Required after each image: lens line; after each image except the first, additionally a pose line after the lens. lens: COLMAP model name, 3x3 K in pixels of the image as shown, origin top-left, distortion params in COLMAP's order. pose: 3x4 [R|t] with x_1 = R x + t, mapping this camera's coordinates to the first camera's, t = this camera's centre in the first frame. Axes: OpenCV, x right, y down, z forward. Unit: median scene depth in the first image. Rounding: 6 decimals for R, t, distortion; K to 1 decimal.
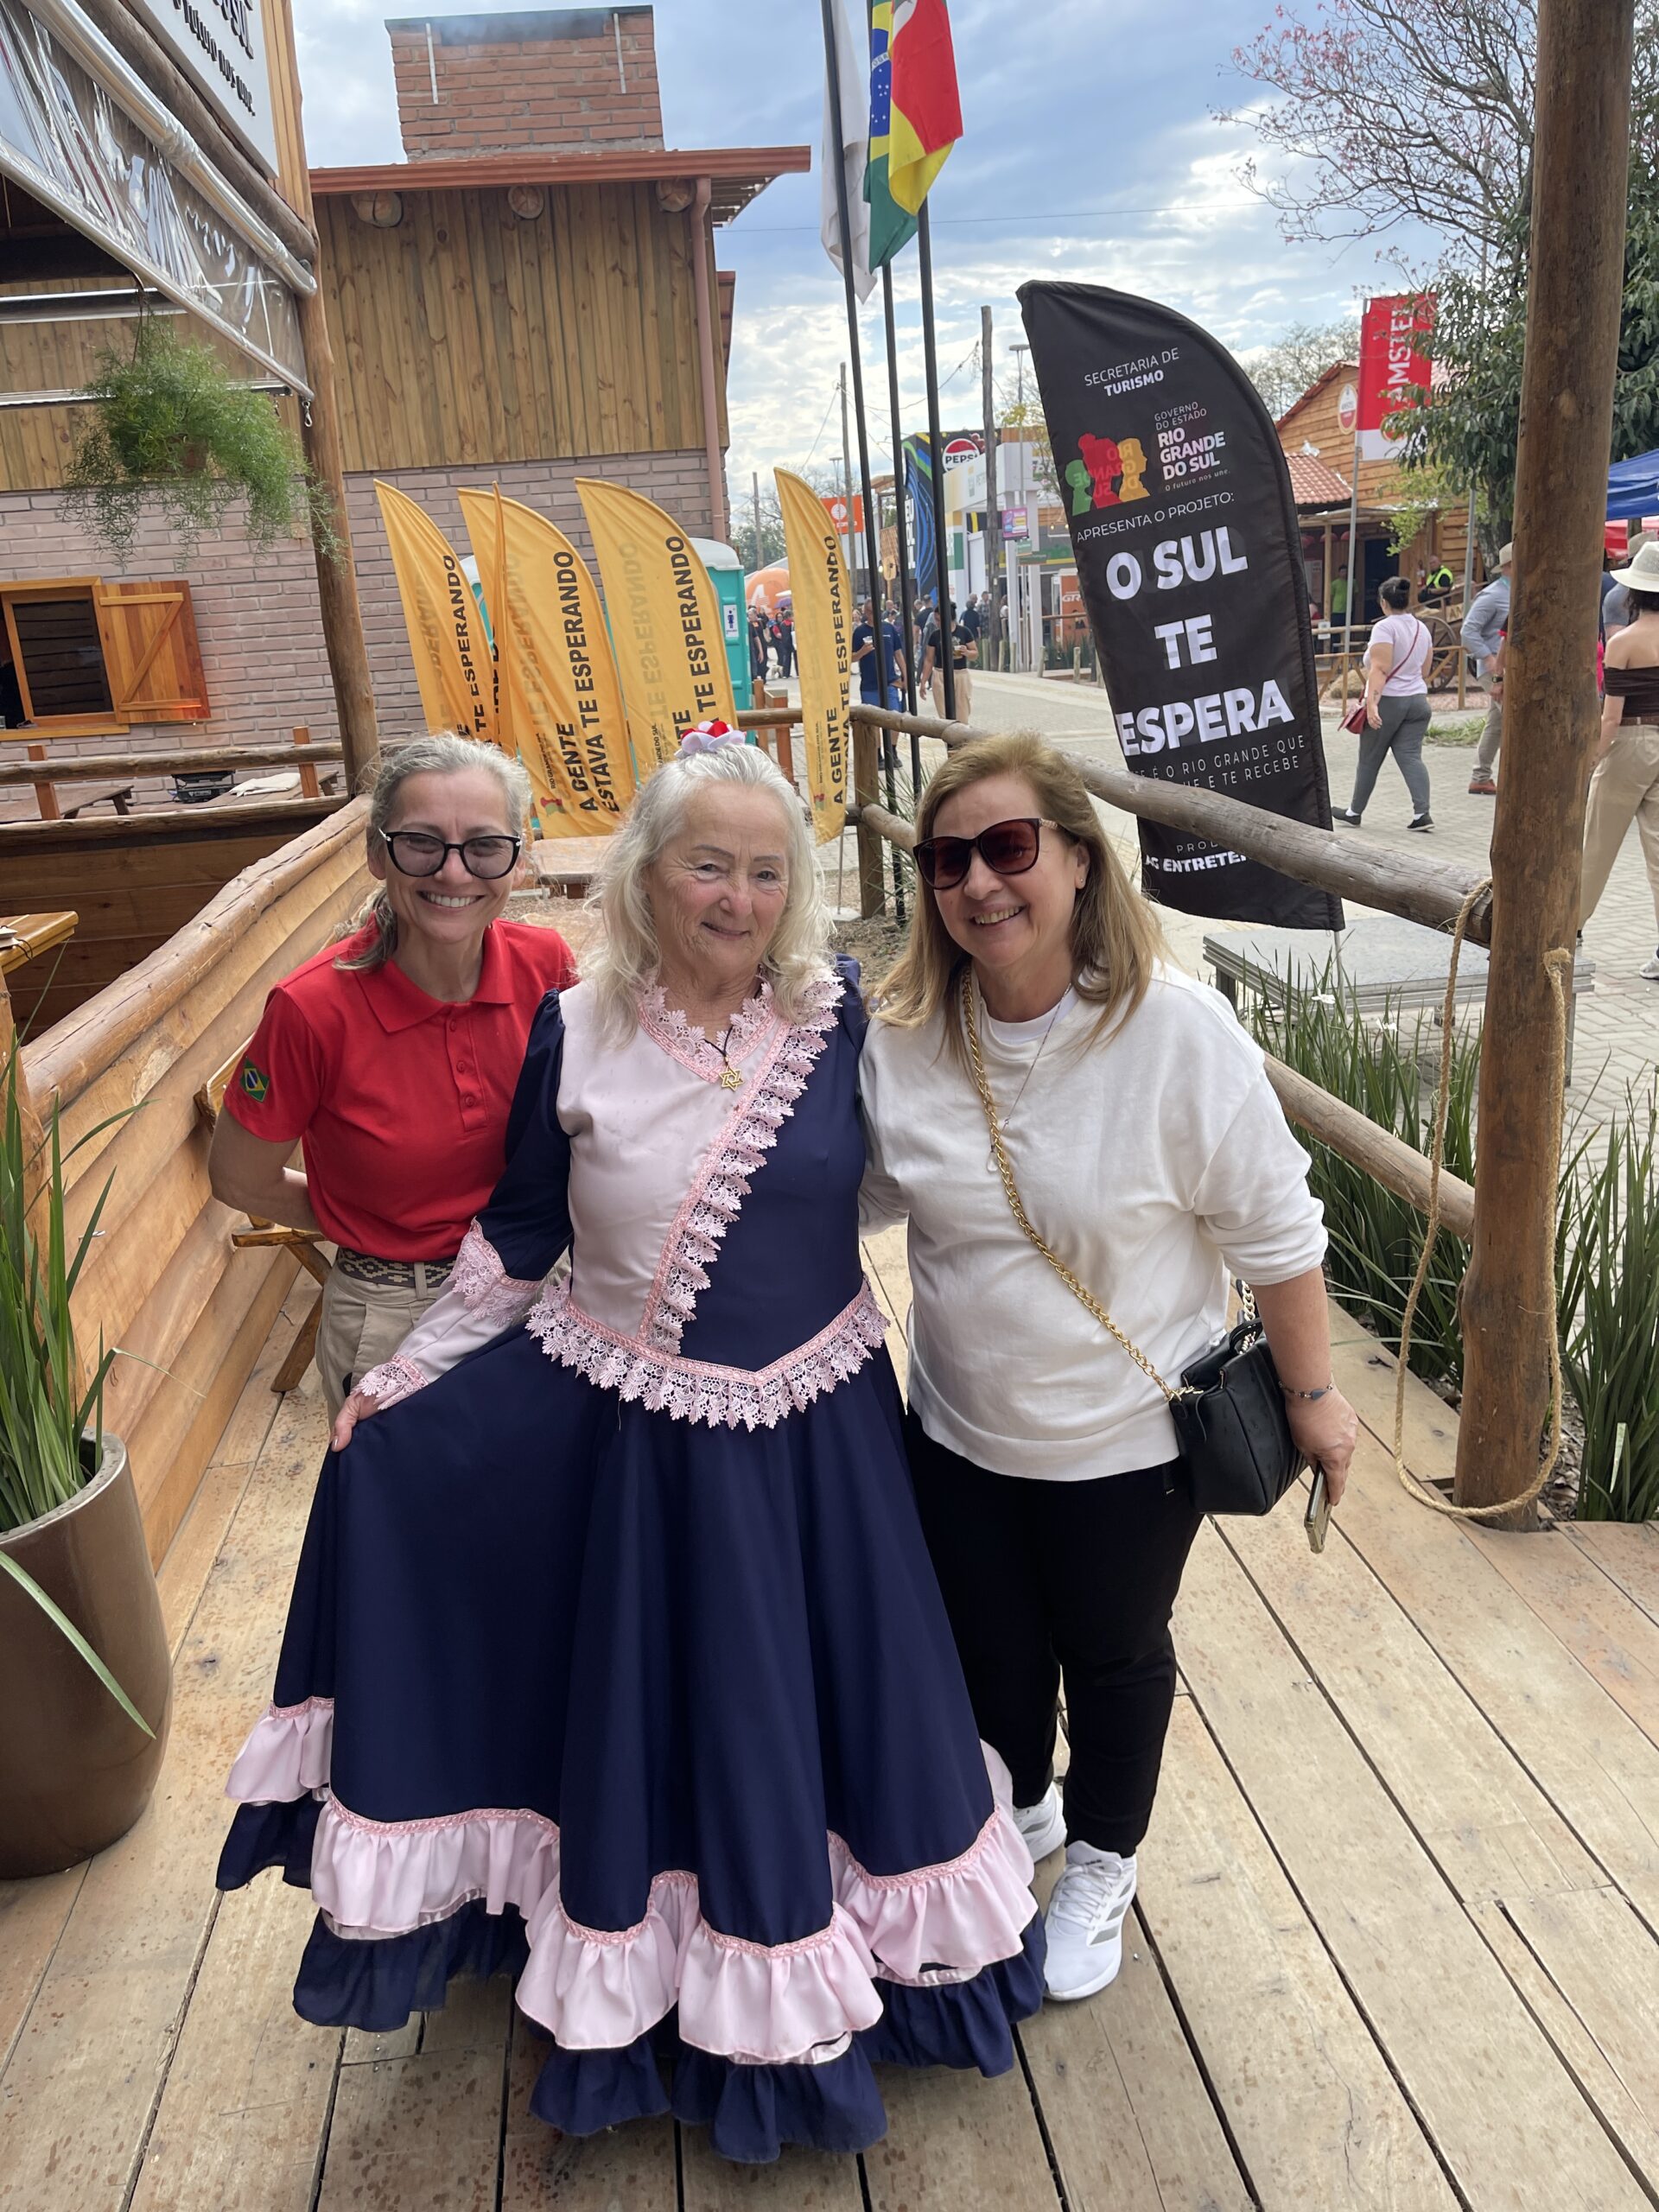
lens RADIAL K [[1740.9, 0, 823.3], [0, 1740.9, 1088.3], [0, 0, 1]] dist [0.071979, -0.074379]
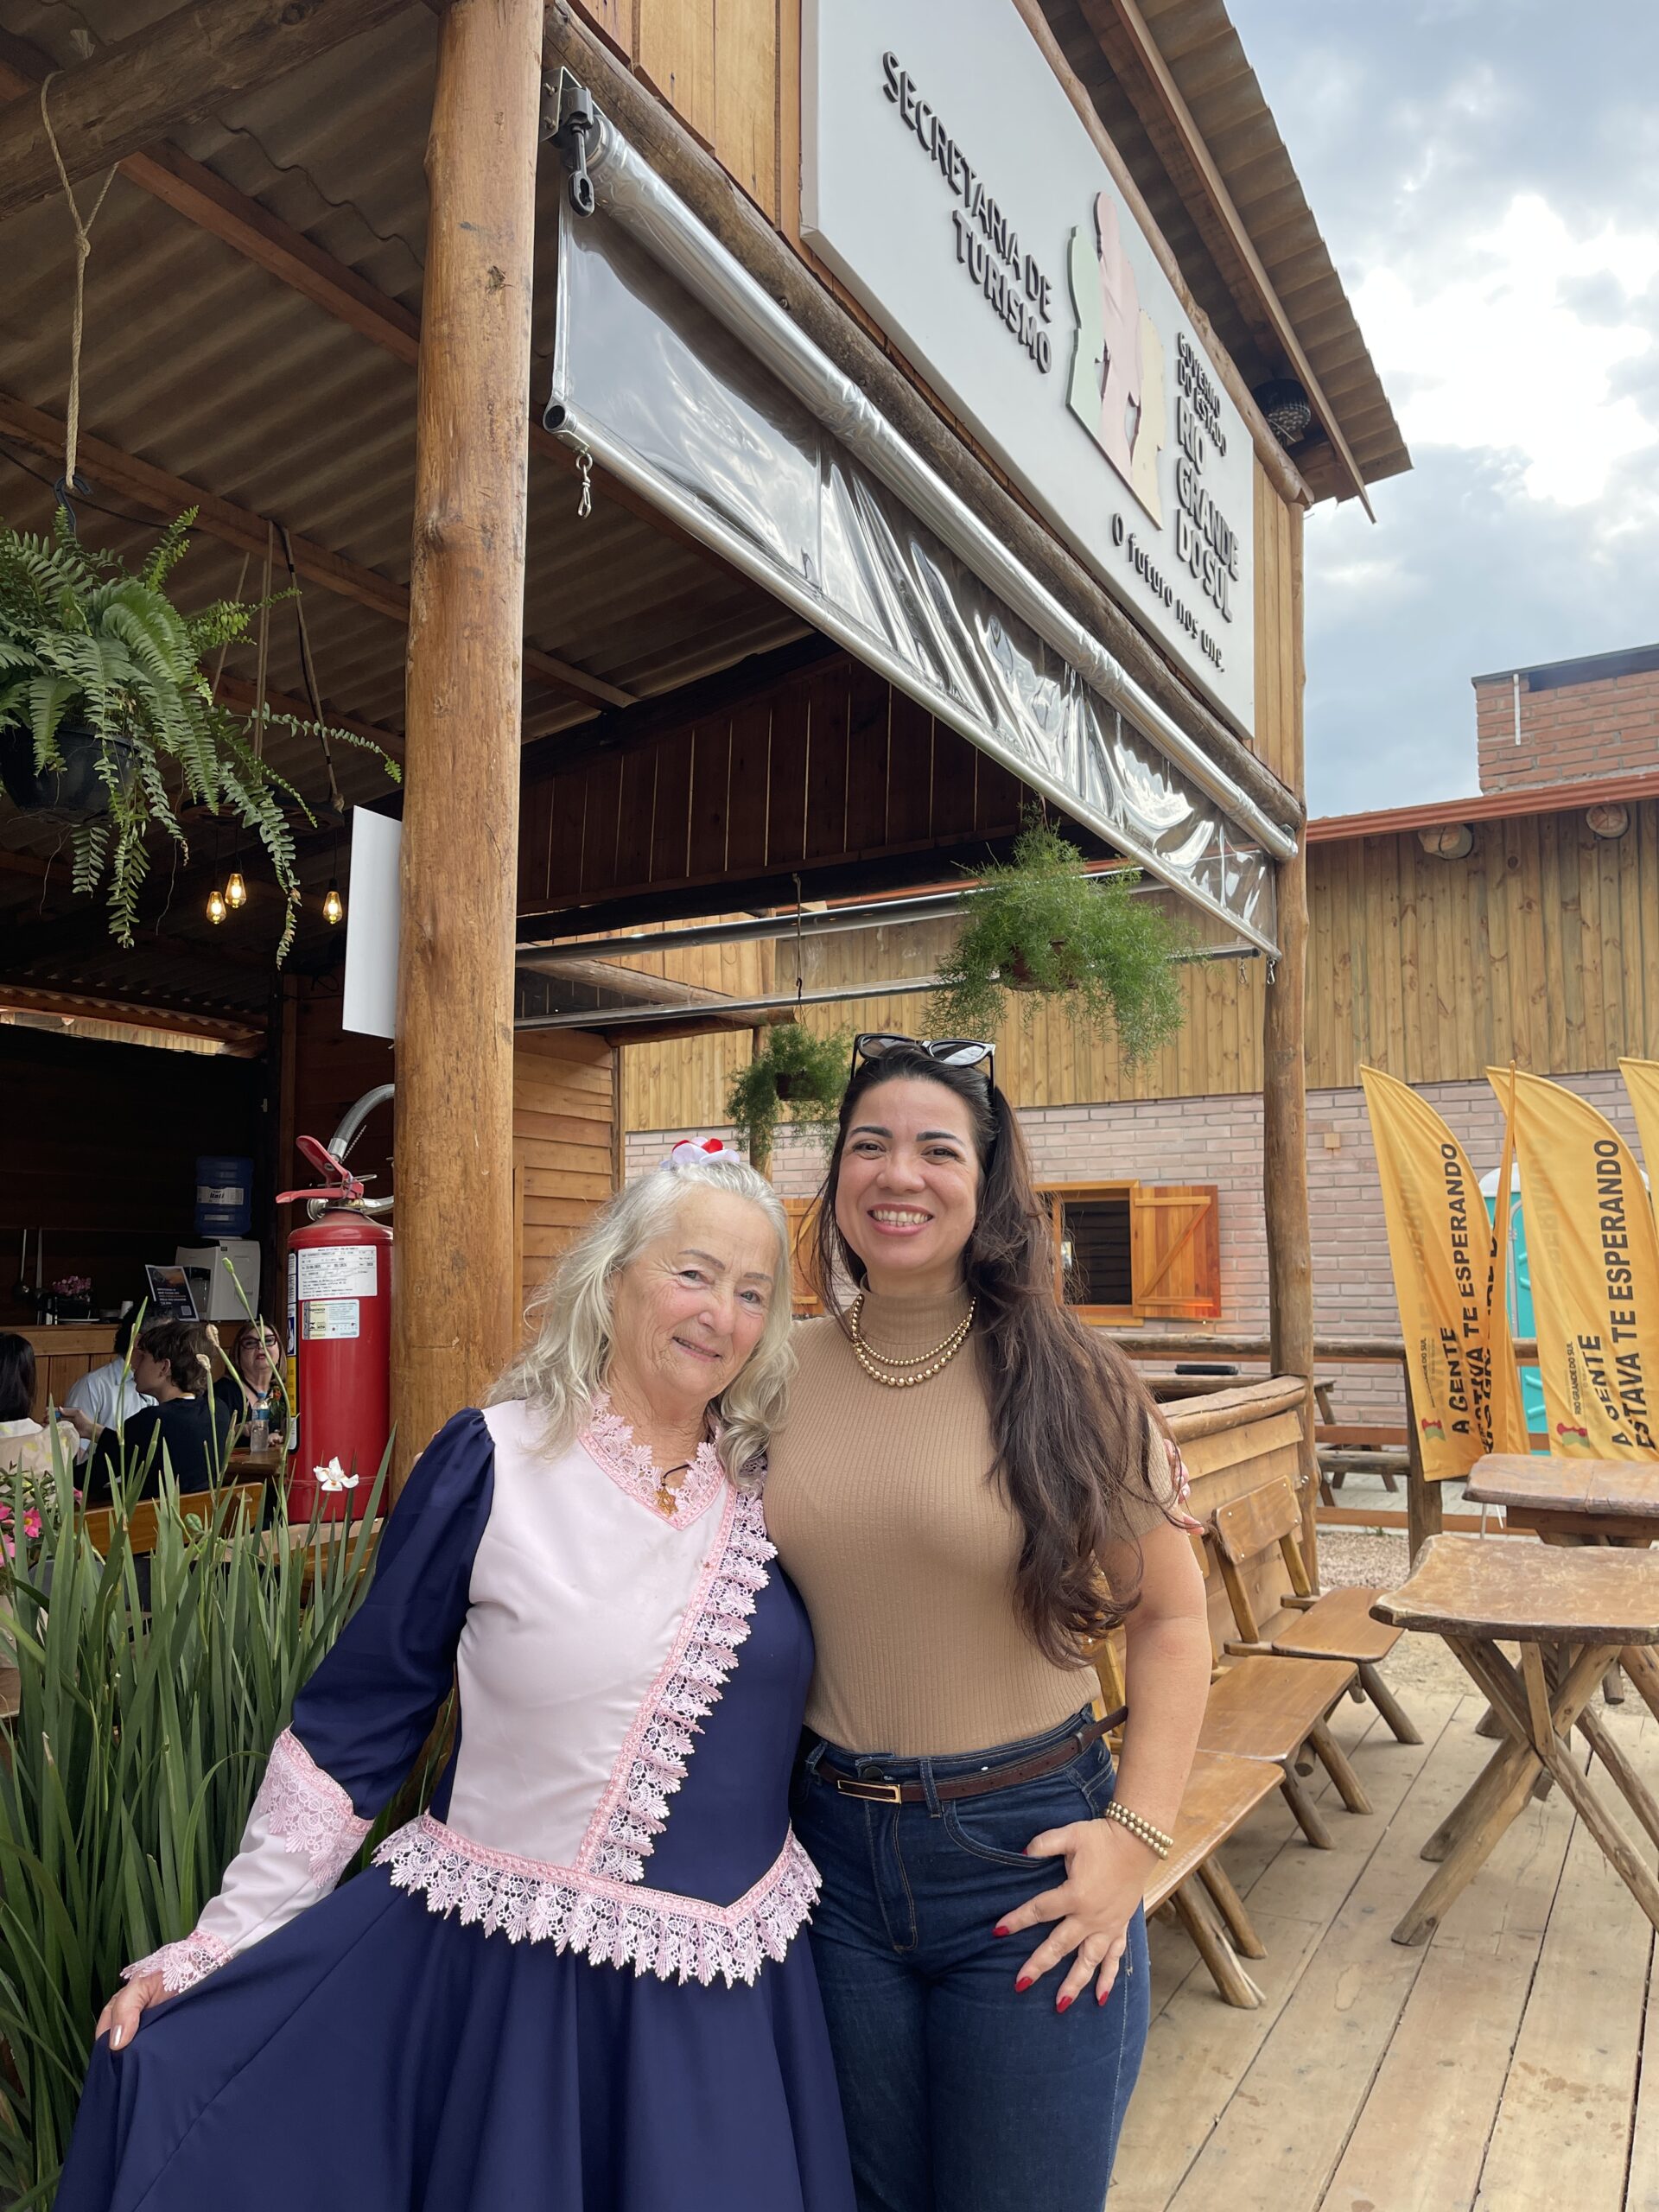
lens RADIAL K [[1740.9, 0, 804.1], [0, 1740.9, 1107.9], [0, 0, 1]] dist [0.071979, -0.074379]
pose [[0.826023, 0.003115, -0.563628, 0.025938], [-0.195018, 0.939800, -0.280614, 0.000482], [0.528823, 0.341711, 0.776904, 0.159988]]
